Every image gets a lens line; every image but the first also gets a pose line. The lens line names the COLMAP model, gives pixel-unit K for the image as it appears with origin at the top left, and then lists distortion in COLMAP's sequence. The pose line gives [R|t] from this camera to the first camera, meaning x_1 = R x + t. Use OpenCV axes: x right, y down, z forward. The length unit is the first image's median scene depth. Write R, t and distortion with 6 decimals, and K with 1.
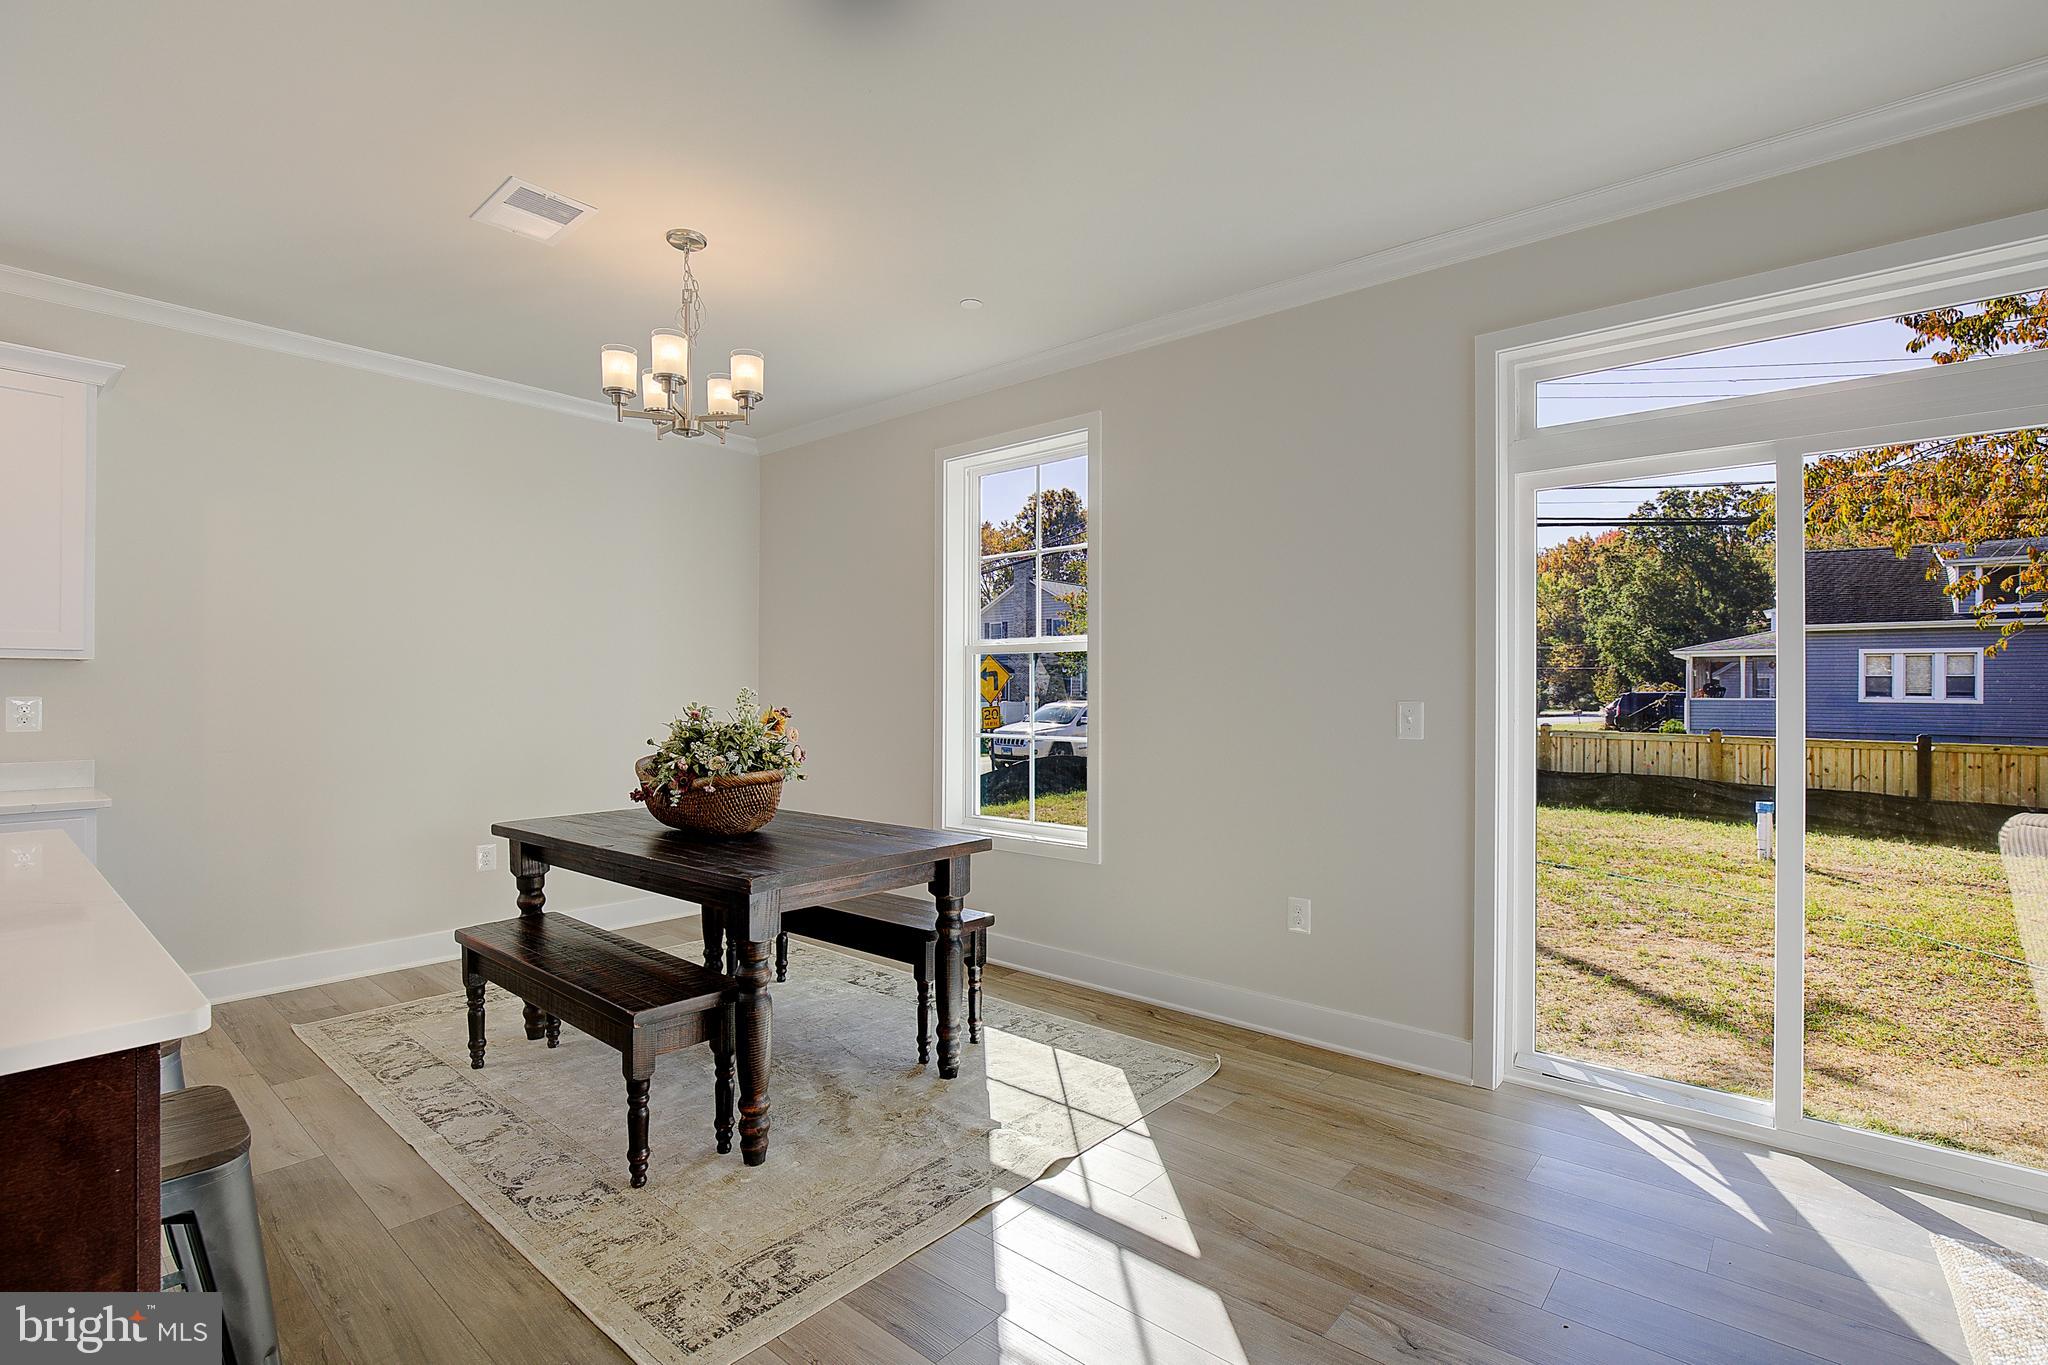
lens RADIAL K [[933.7, 0, 1081.5], [0, 933.7, 697.6], [0, 0, 1]] dist [-0.001737, -0.000077]
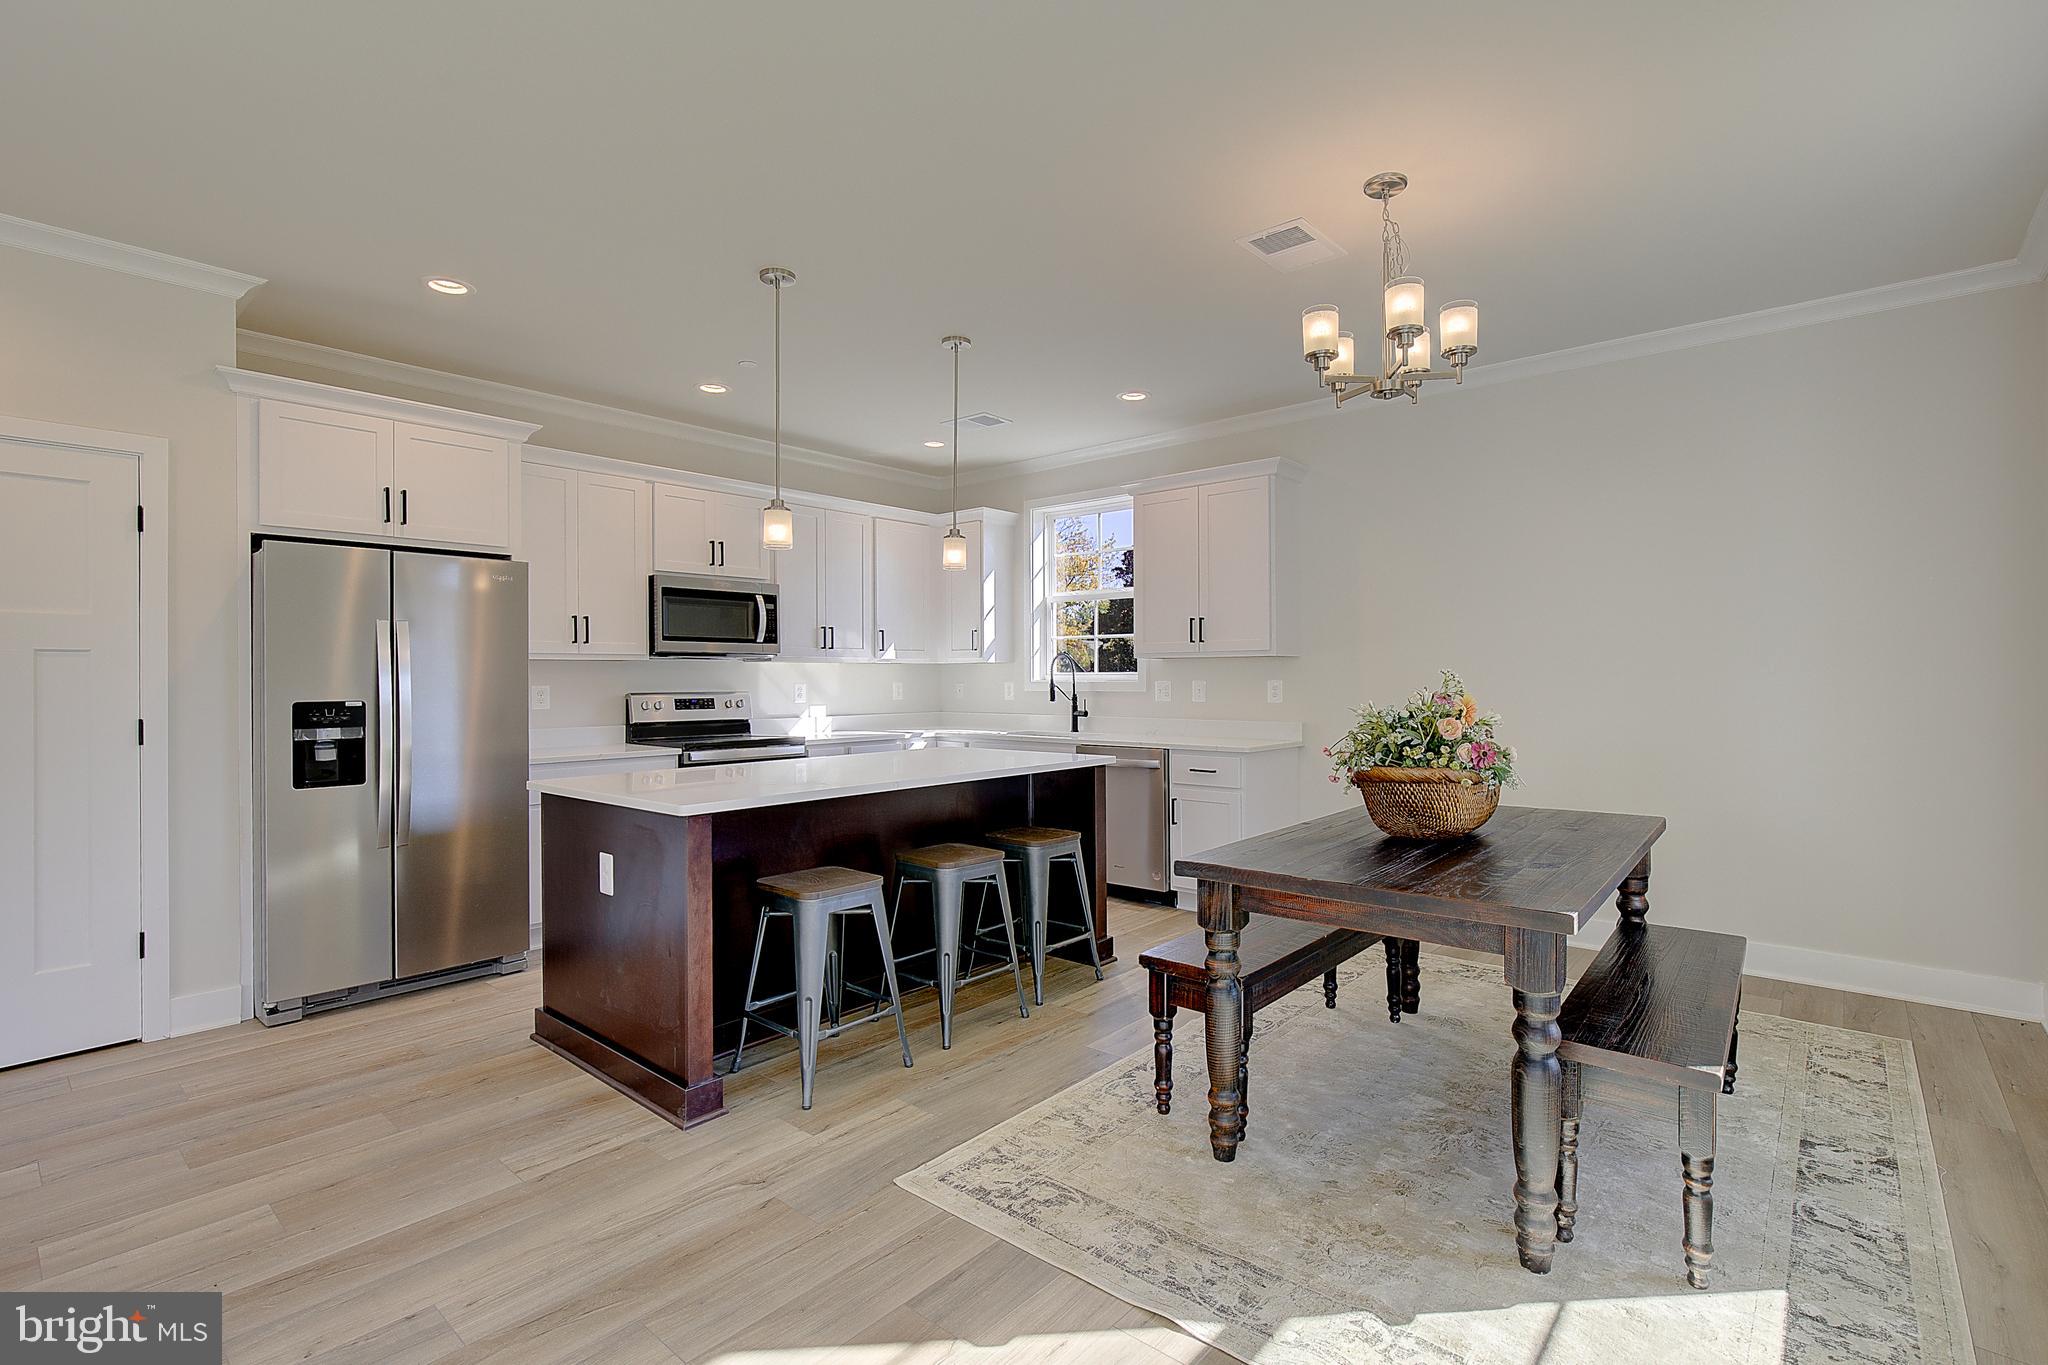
lens RADIAL K [[953.1, 0, 1024.0], [0, 953.1, 682.5], [0, 0, 1]] dist [-0.009674, 0.000094]
pose [[-0.036091, 0.002076, -0.999346, 0.169112], [0.001137, 0.999997, 0.002036, -0.000409], [0.999348, -0.001062, -0.036093, 0.215524]]
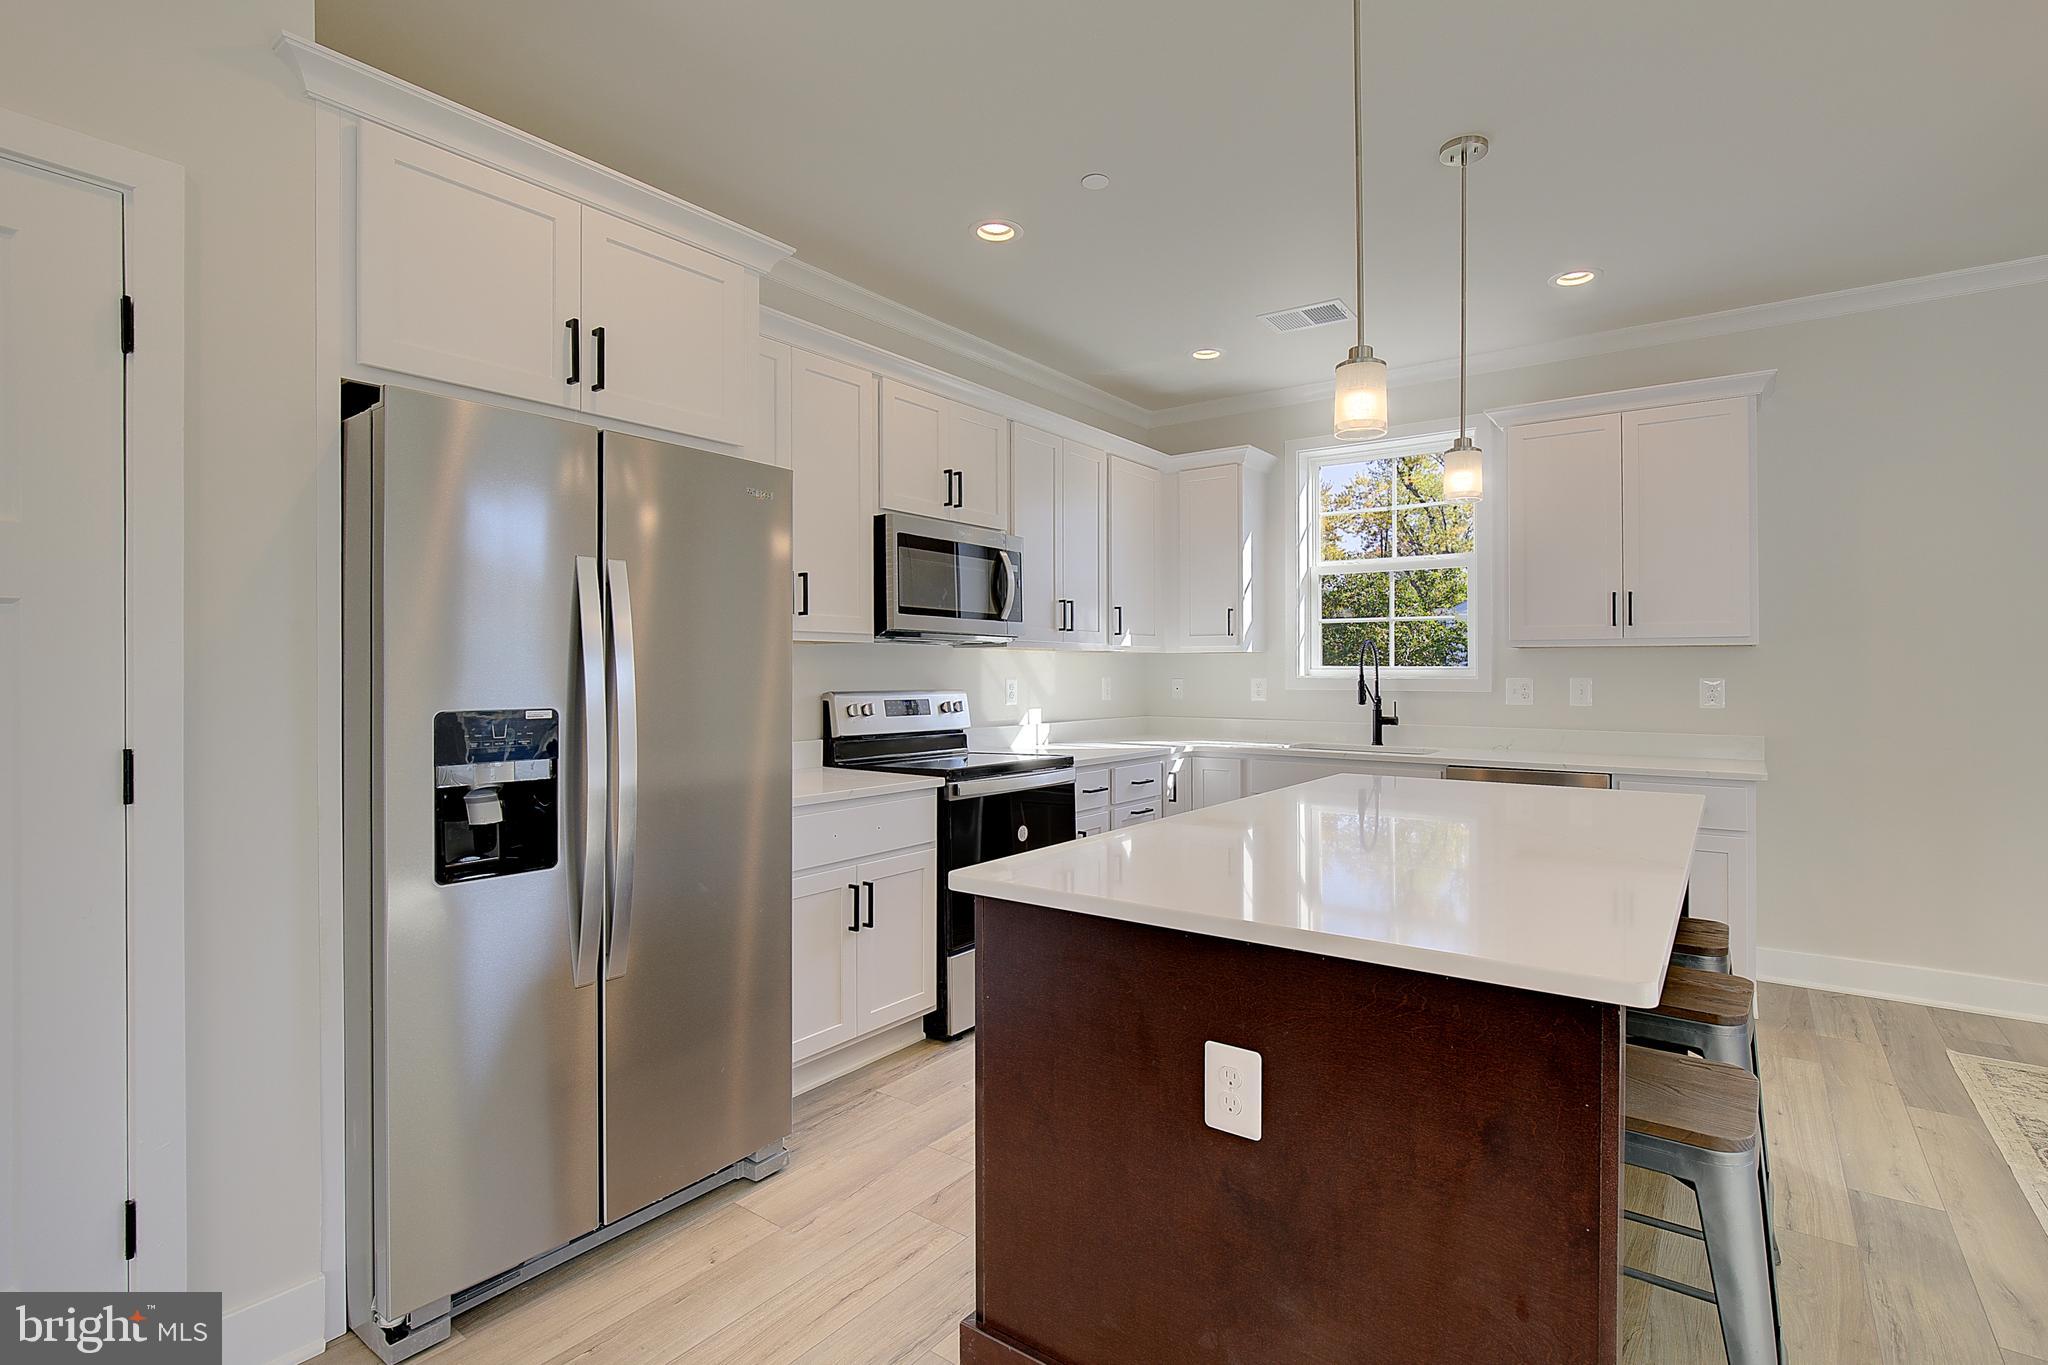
lens RADIAL K [[962.6, 0, 1023.5], [0, 962.6, 677.2], [0, 0, 1]] dist [-0.008562, 0.000162]
pose [[0.042709, 0.001416, -0.999087, 0.008043], [-0.004598, 0.999989, 0.001221, 0.000038], [0.999077, 0.004542, 0.042715, 0.029856]]
